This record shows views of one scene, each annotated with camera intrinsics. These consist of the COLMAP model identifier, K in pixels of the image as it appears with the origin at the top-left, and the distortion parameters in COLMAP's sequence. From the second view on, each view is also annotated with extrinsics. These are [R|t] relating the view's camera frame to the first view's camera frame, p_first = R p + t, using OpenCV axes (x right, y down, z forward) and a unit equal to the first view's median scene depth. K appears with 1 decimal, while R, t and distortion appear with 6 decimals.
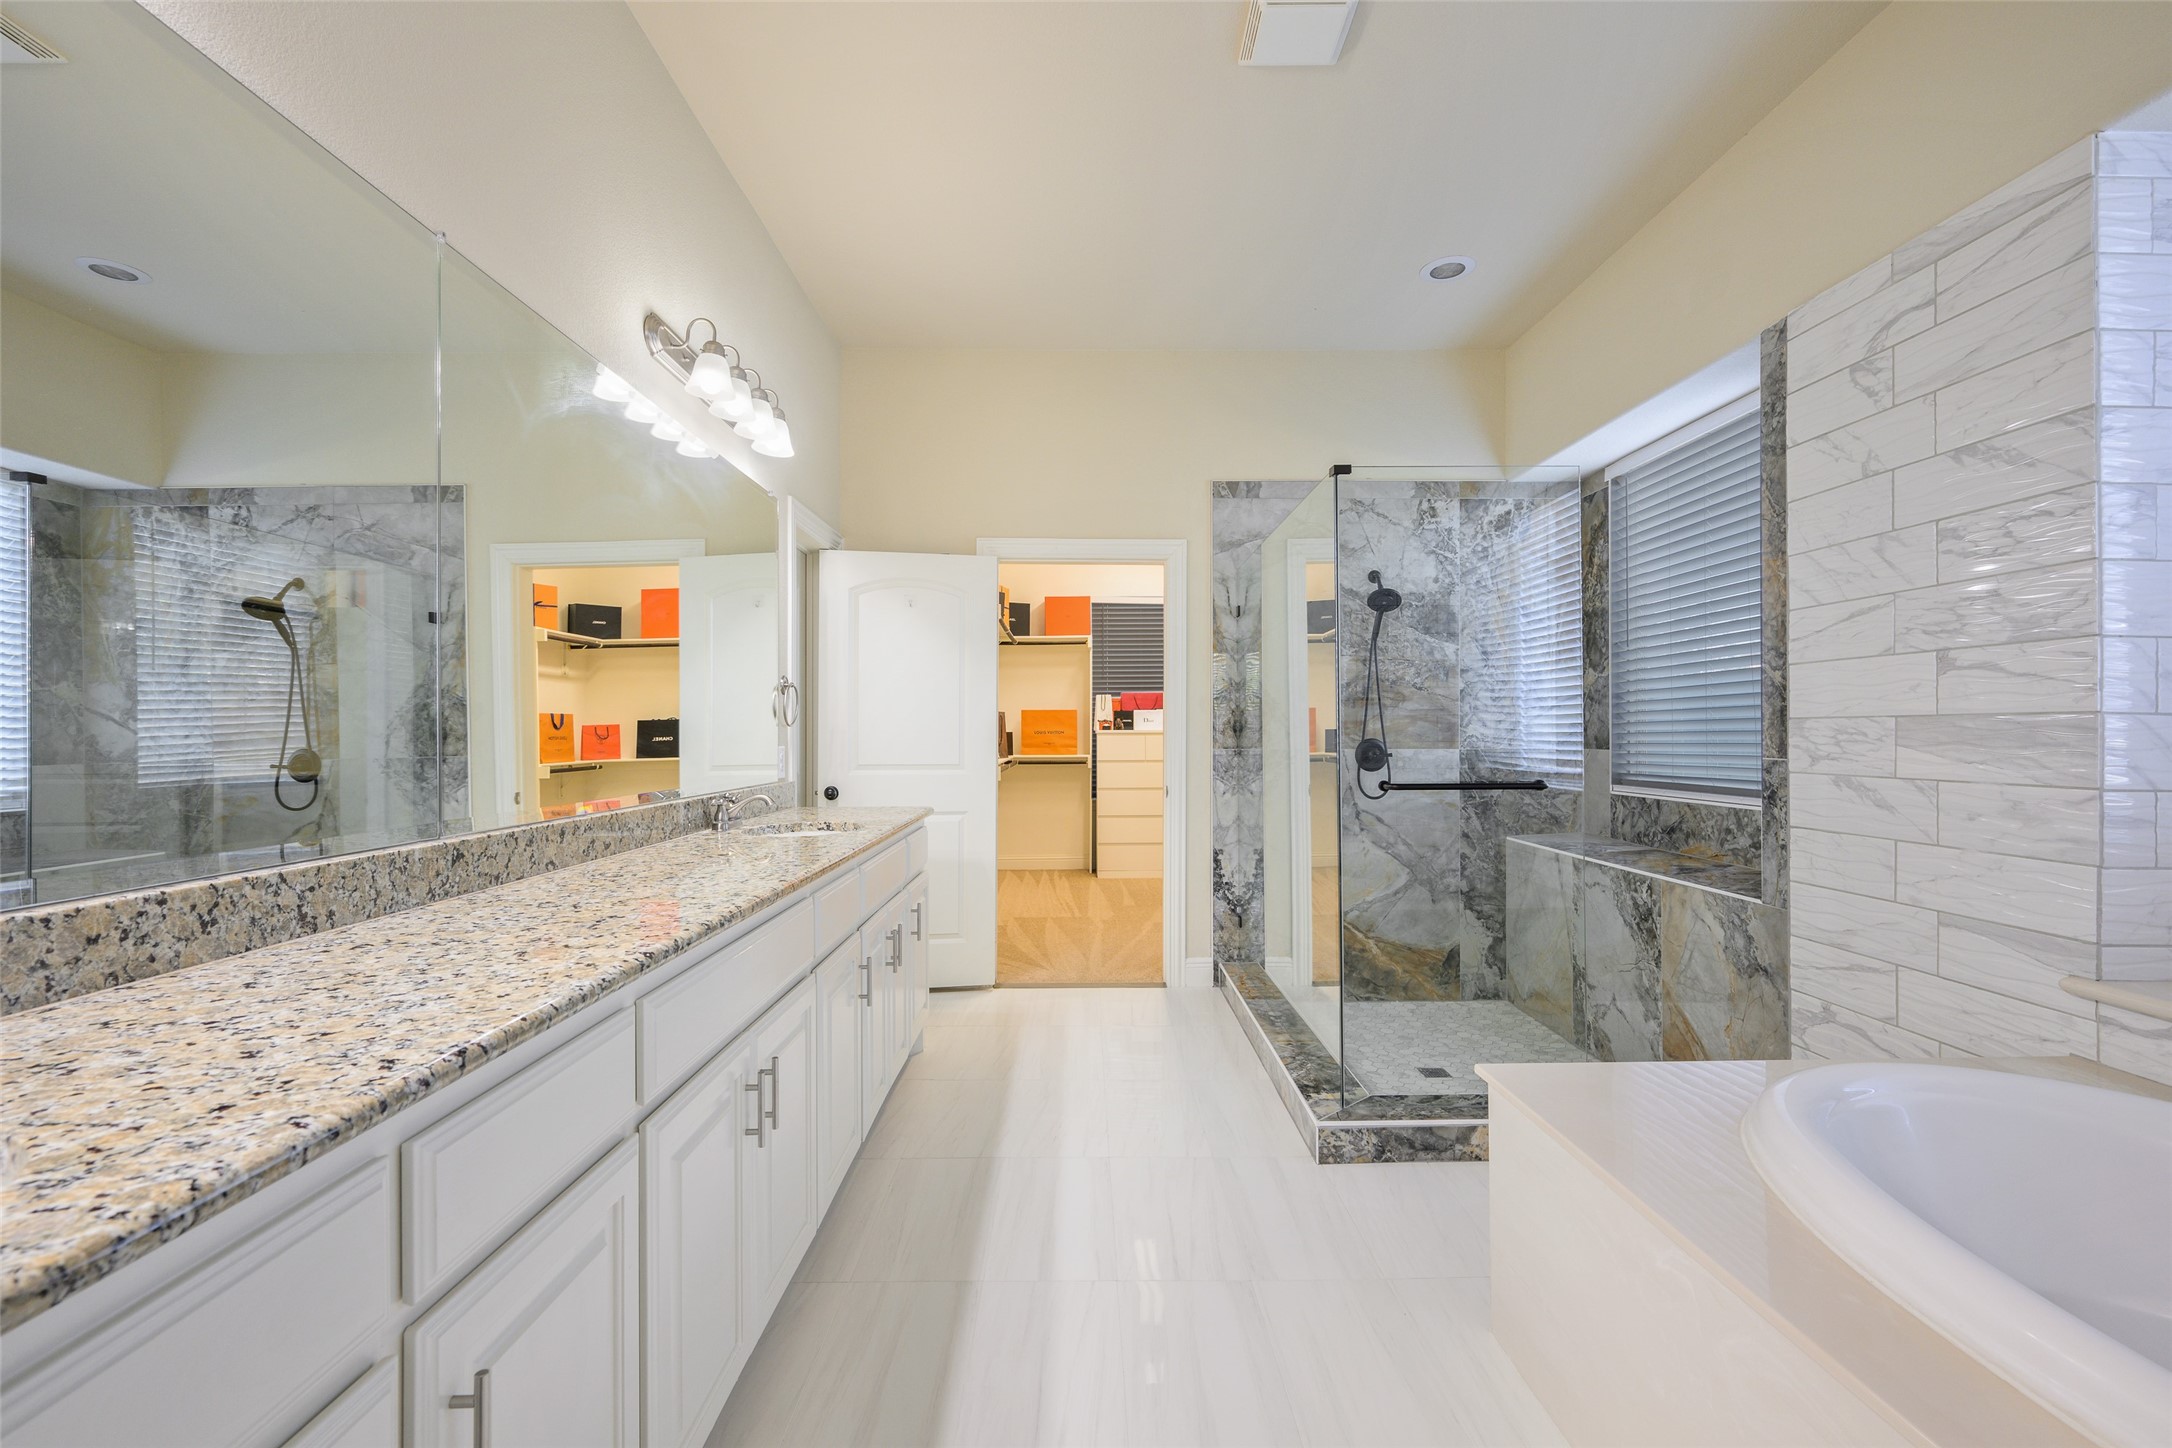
lens RADIAL K [[934.0, 0, 1086.4], [0, 934.0, 728.9], [0, 0, 1]] dist [-0.000561, -0.000080]
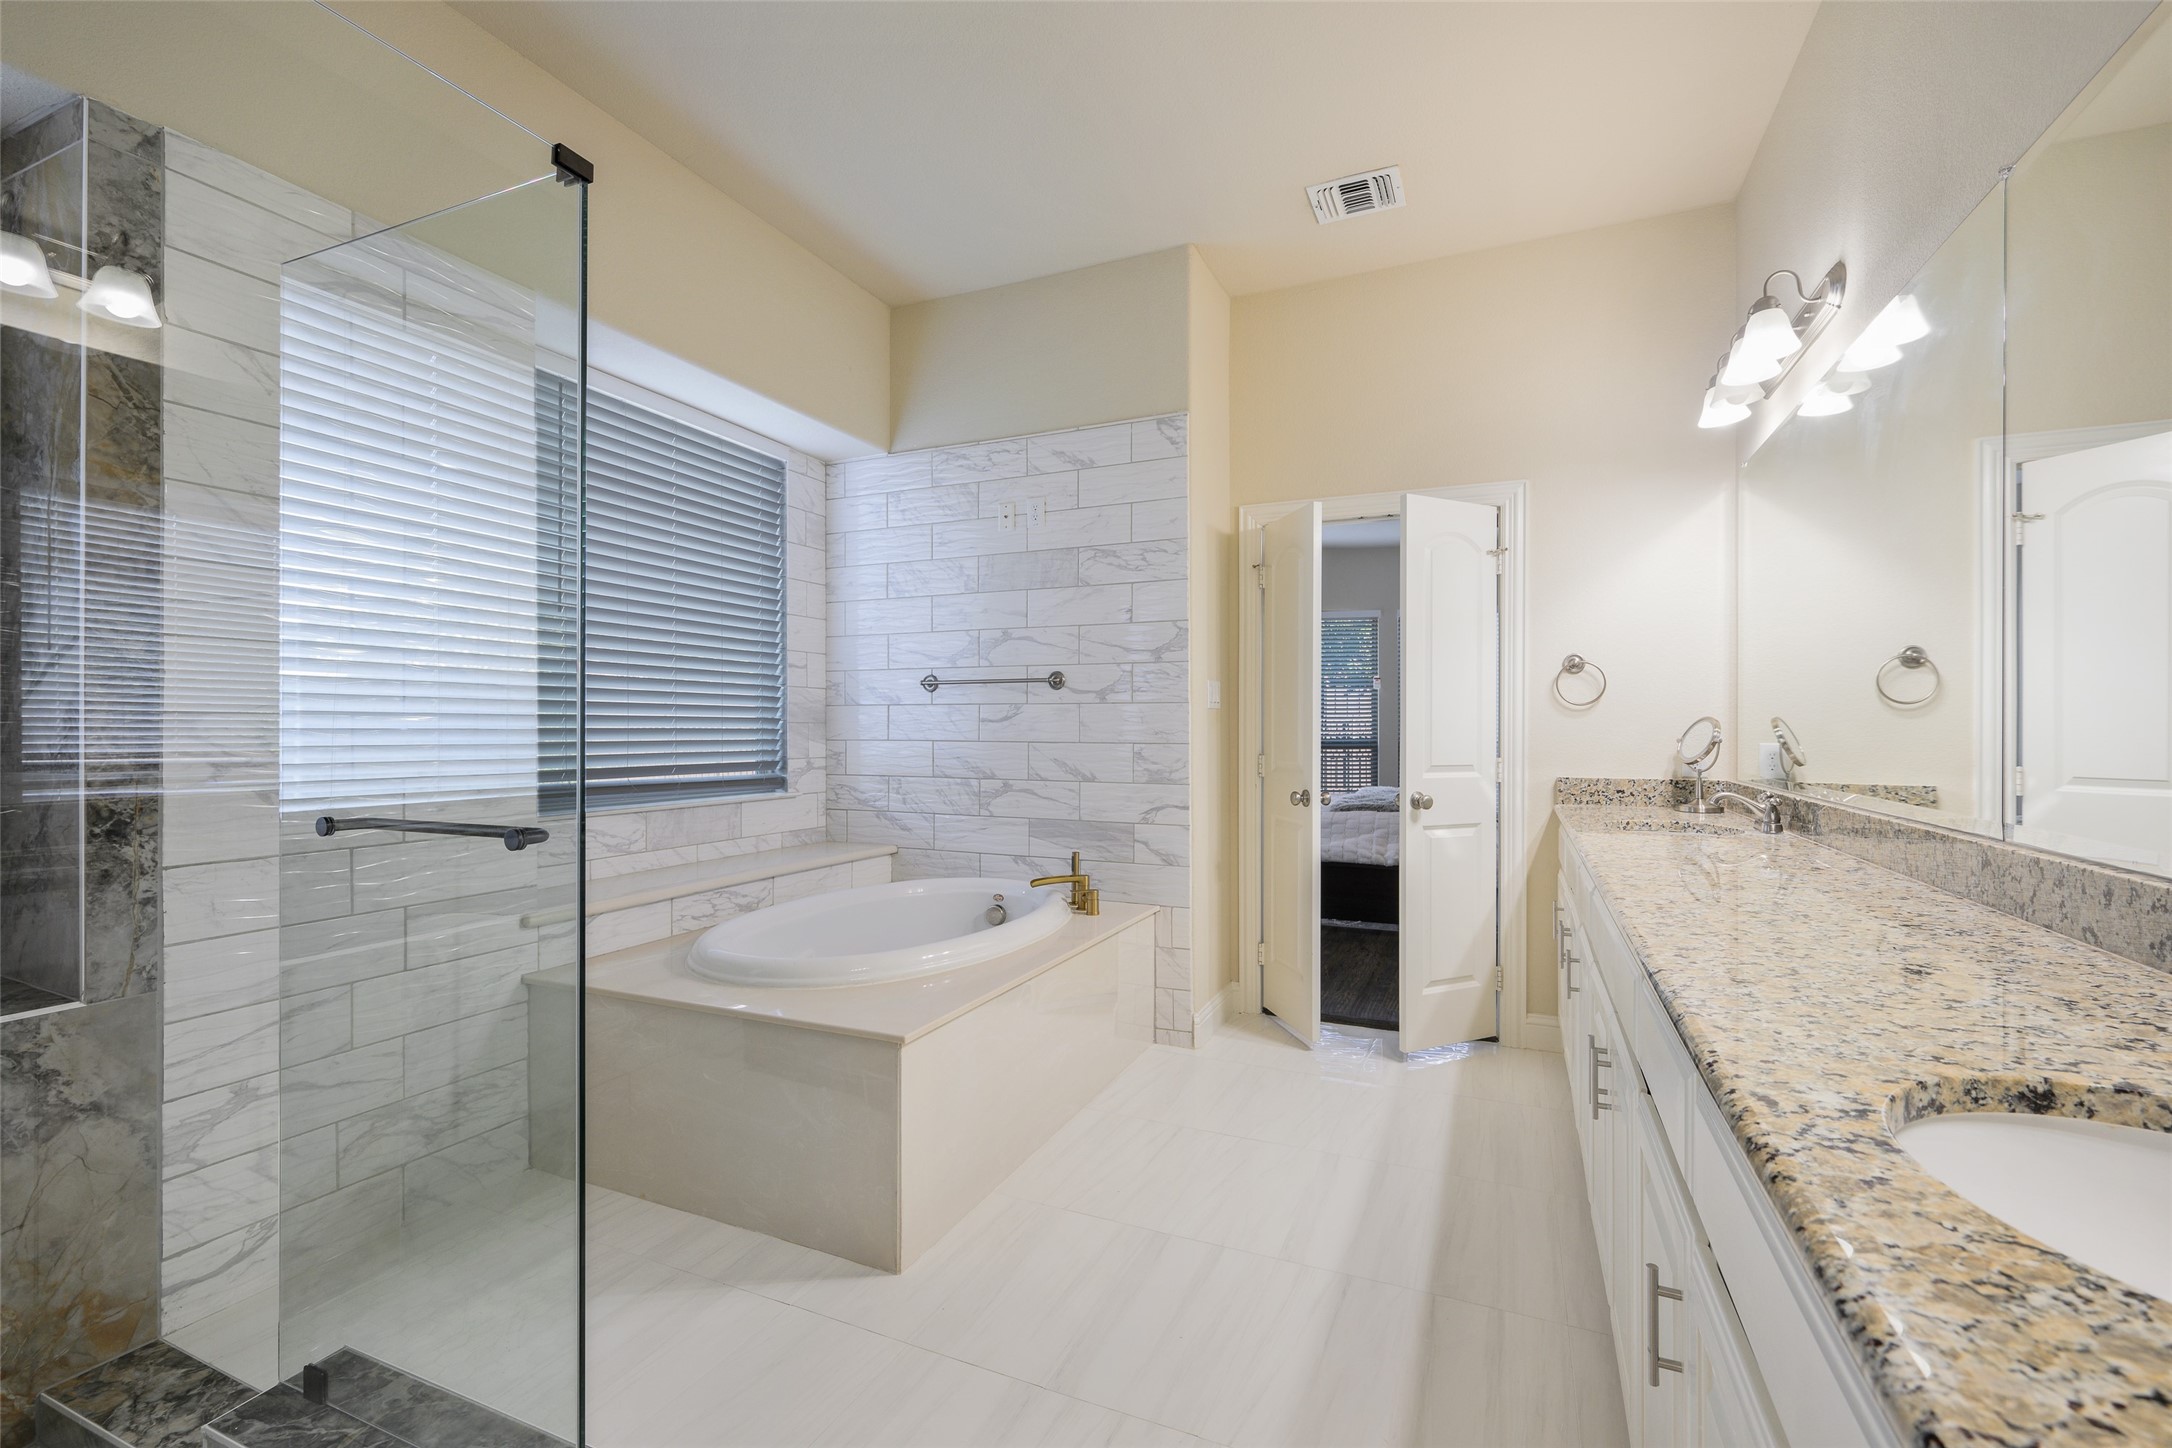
lens RADIAL K [[934.0, 0, 1091.4], [0, 934.0, 727.9], [0, 0, 1]] dist [-0.000561, -0.000080]
pose [[-0.911773, 0.004236, 0.410674, -0.156797], [0.002274, 0.999984, -0.005266, 0.005748], [-0.410689, -0.003867, -0.911767, 1.340809]]
